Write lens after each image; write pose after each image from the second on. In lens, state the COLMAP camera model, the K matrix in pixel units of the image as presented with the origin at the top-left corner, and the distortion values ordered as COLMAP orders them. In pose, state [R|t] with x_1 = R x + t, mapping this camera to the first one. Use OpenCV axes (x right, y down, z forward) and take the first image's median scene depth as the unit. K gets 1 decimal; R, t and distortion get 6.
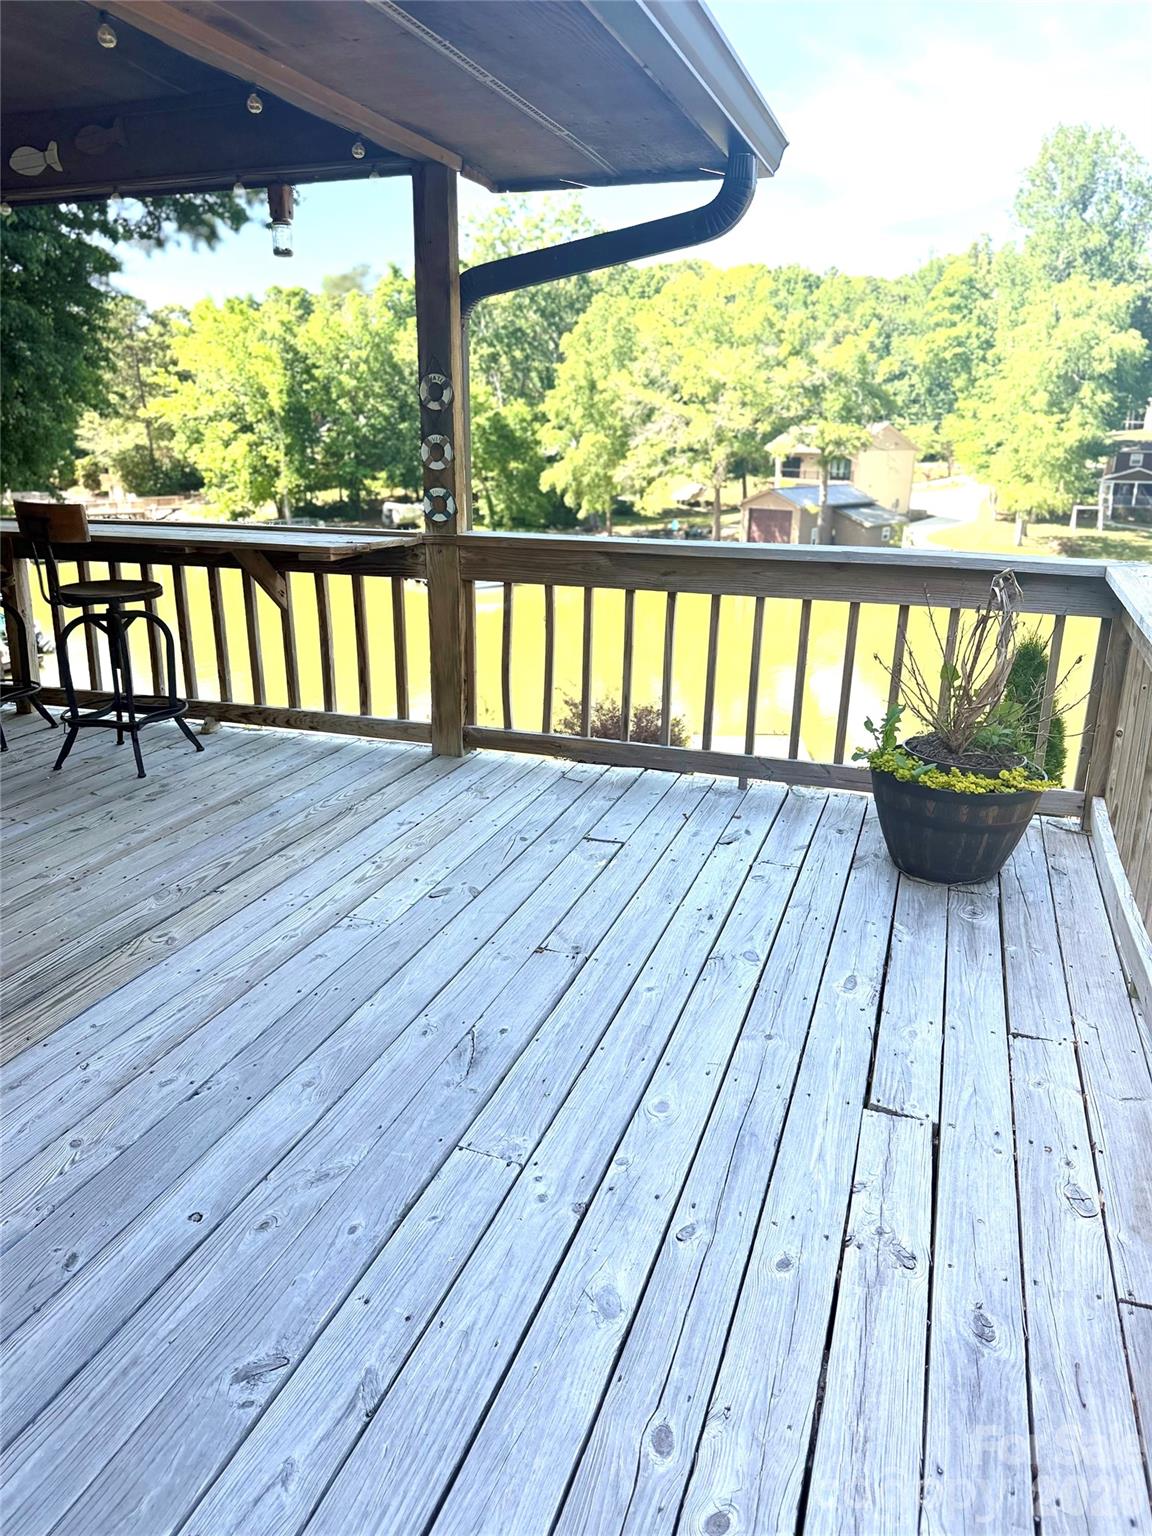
lens RADIAL K [[1080.5, 0, 563.5], [0, 1080.5, 773.7], [0, 0, 1]] dist [0.059570, -0.074601]
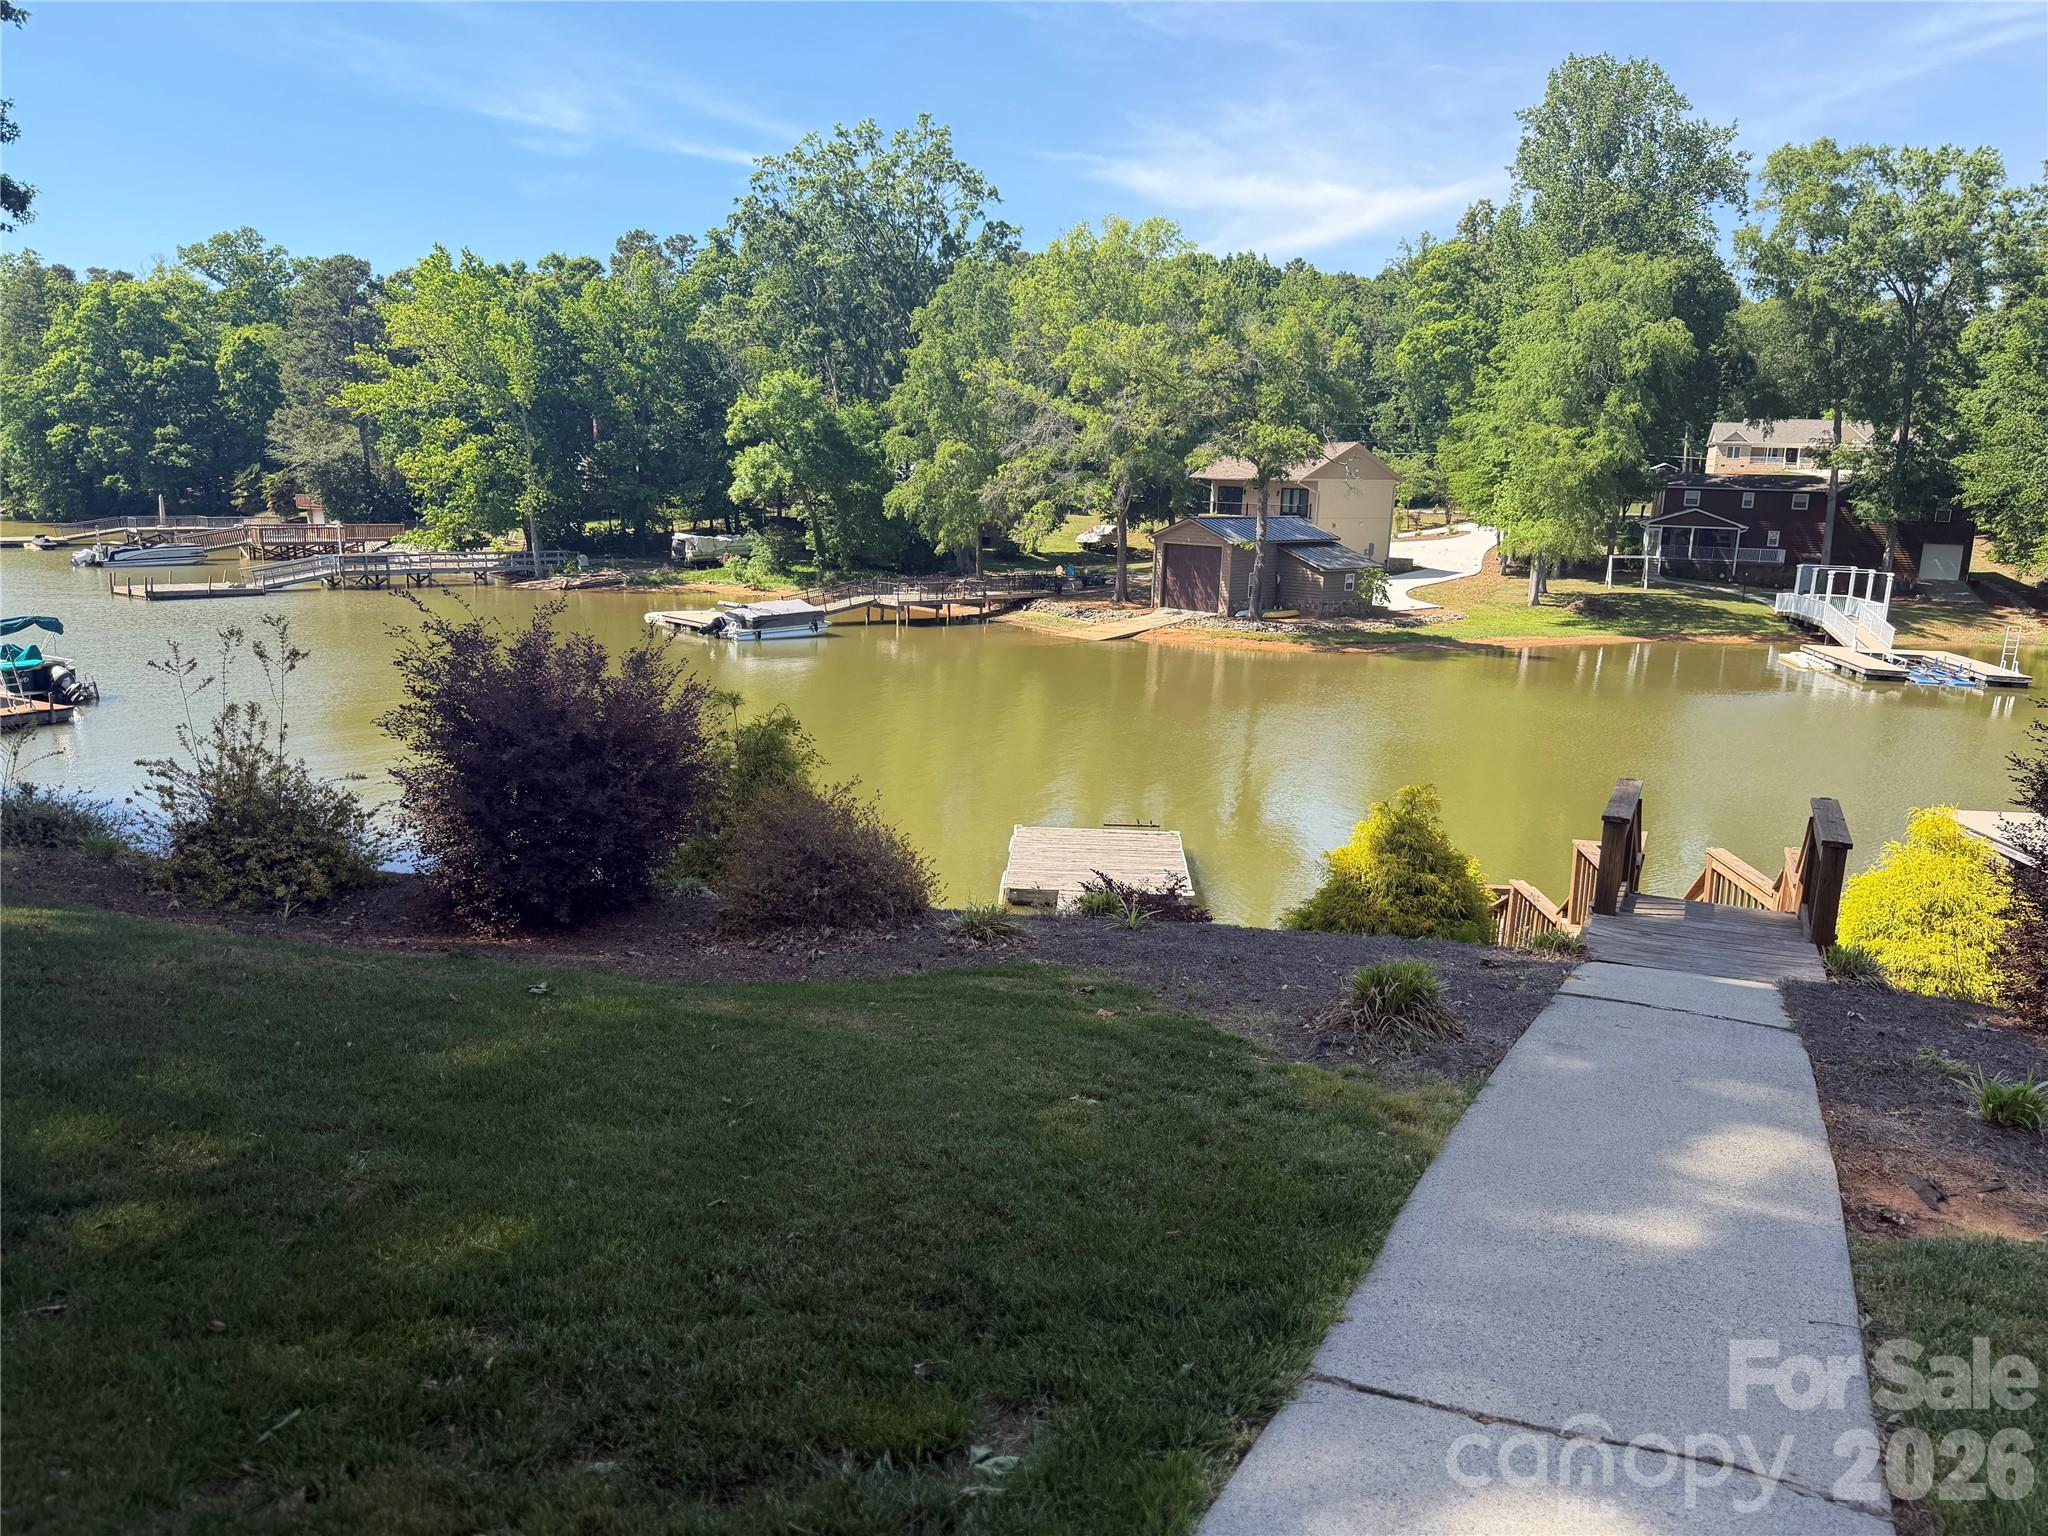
lens RADIAL K [[1440.7, 0, 1012.9], [0, 1440.7, 781.1], [0, 0, 1]] dist [0.059570, -0.074601]
pose [[0.999315, 0.015815, 0.033465, 0.035654], [-0.012465, 0.995104, -0.098041, 0.008477], [-0.034852, 0.097557, 0.994620, 0.051509]]
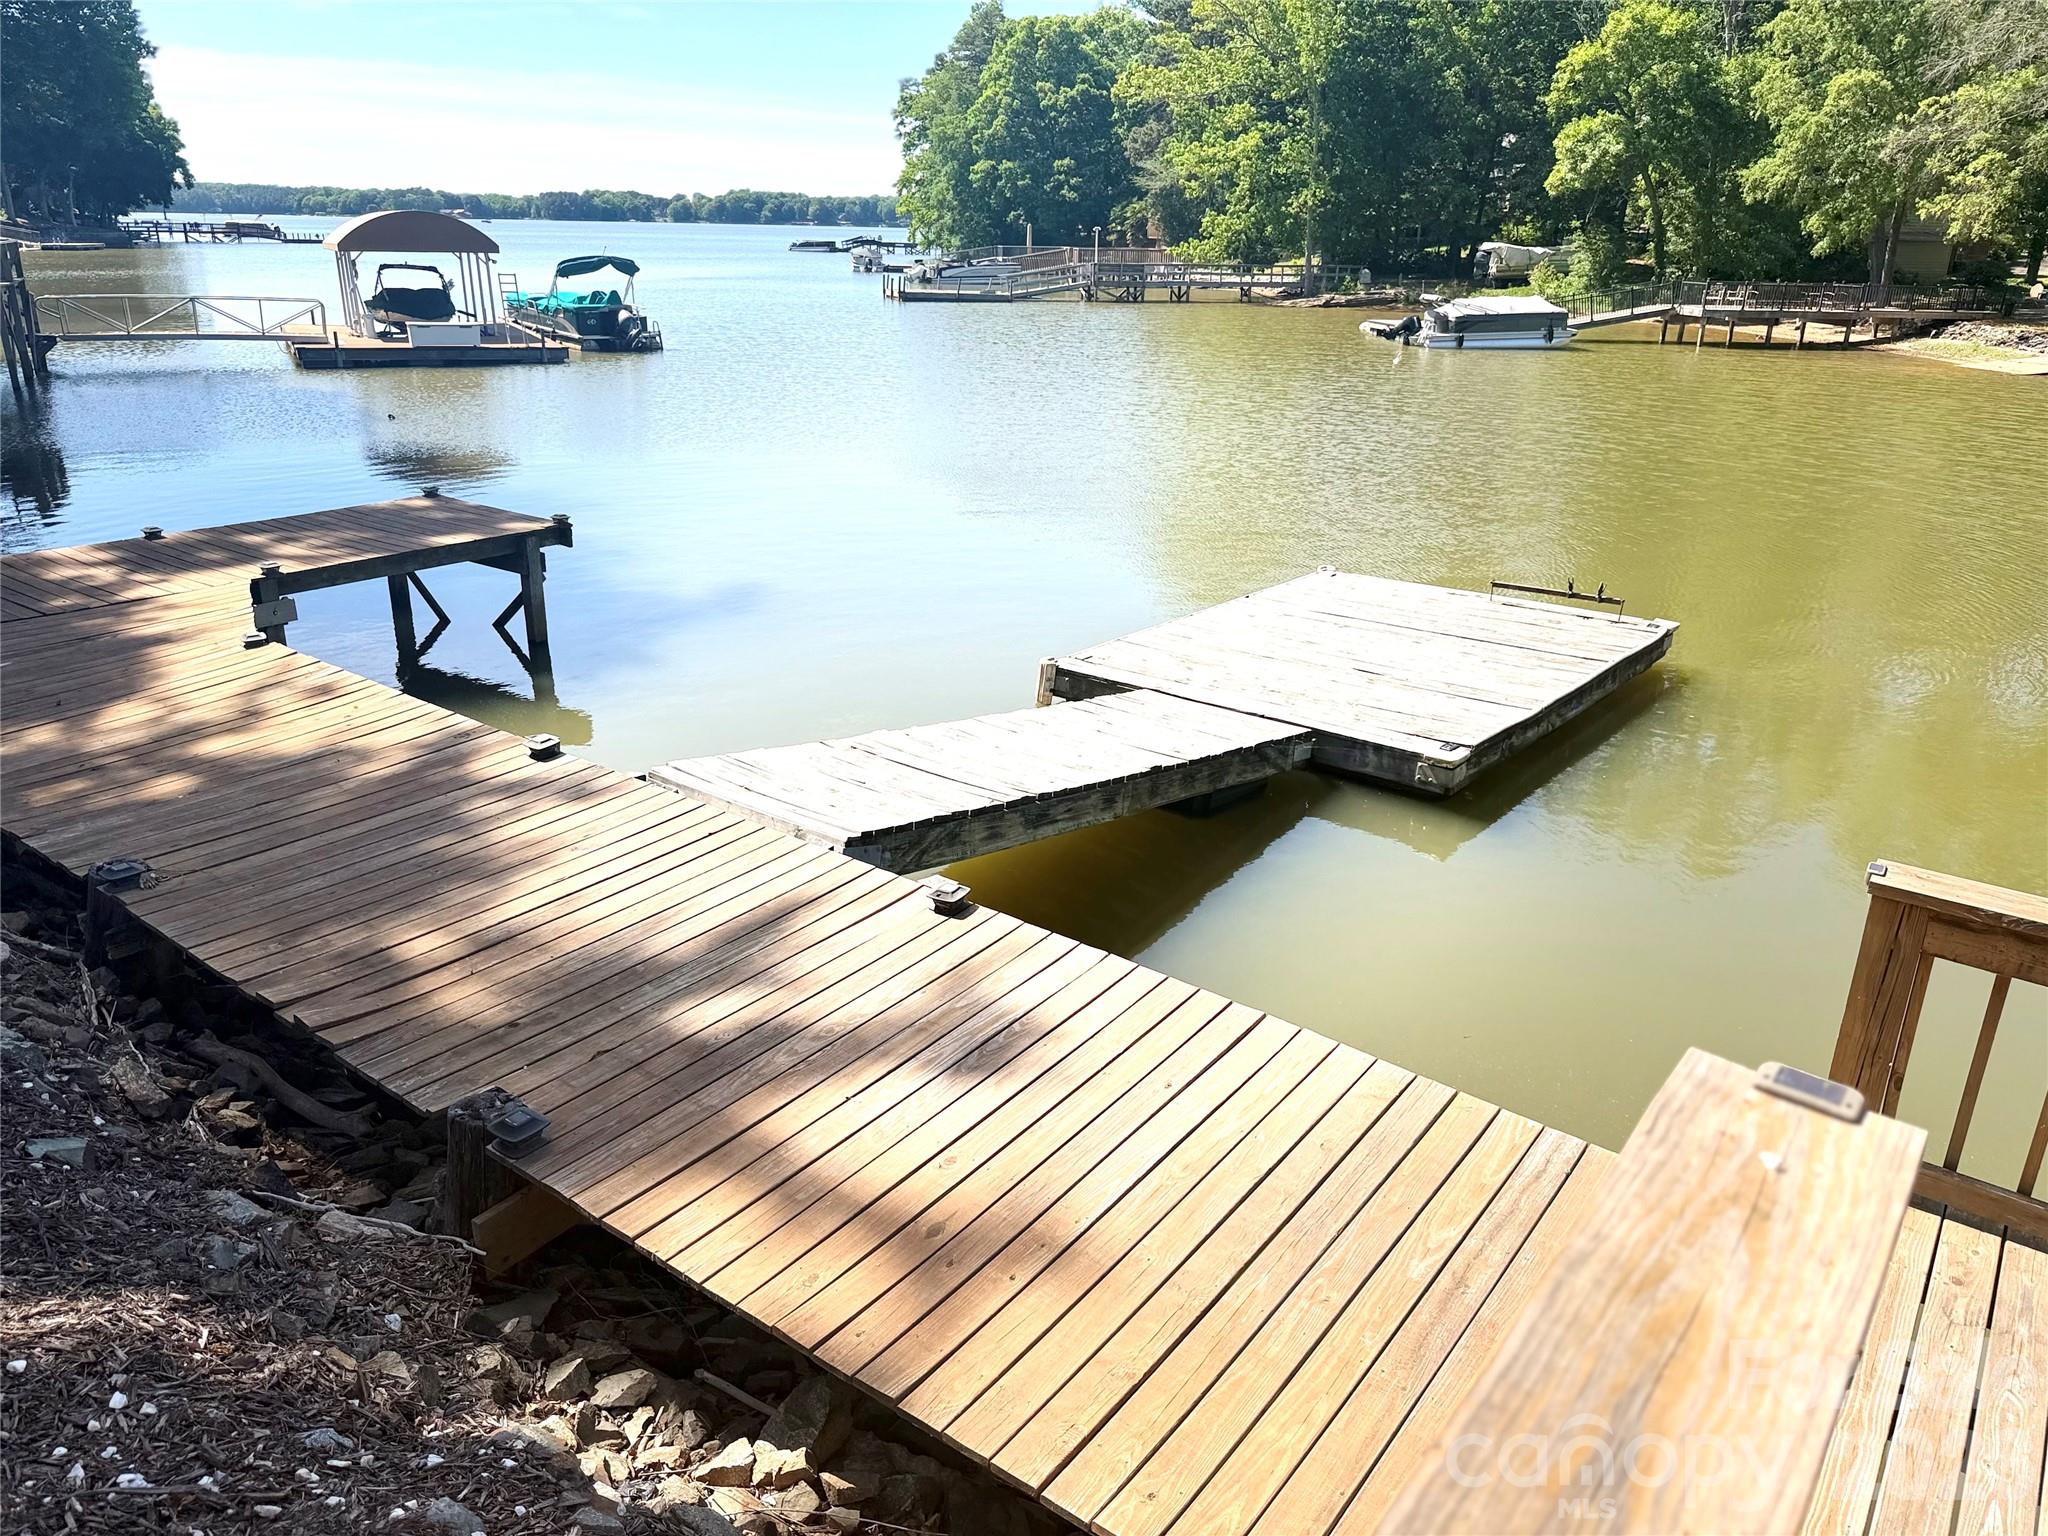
lens RADIAL K [[1440.7, 0, 1058.7], [0, 1440.7, 764.5], [0, 0, 1]] dist [0.059570, -0.074601]
pose [[0.837871, 0.202725, -0.506827, 0.109816], [-0.183876, 0.979036, 0.087624, -0.001876], [0.513966, 0.019776, 0.857583, 0.242882]]
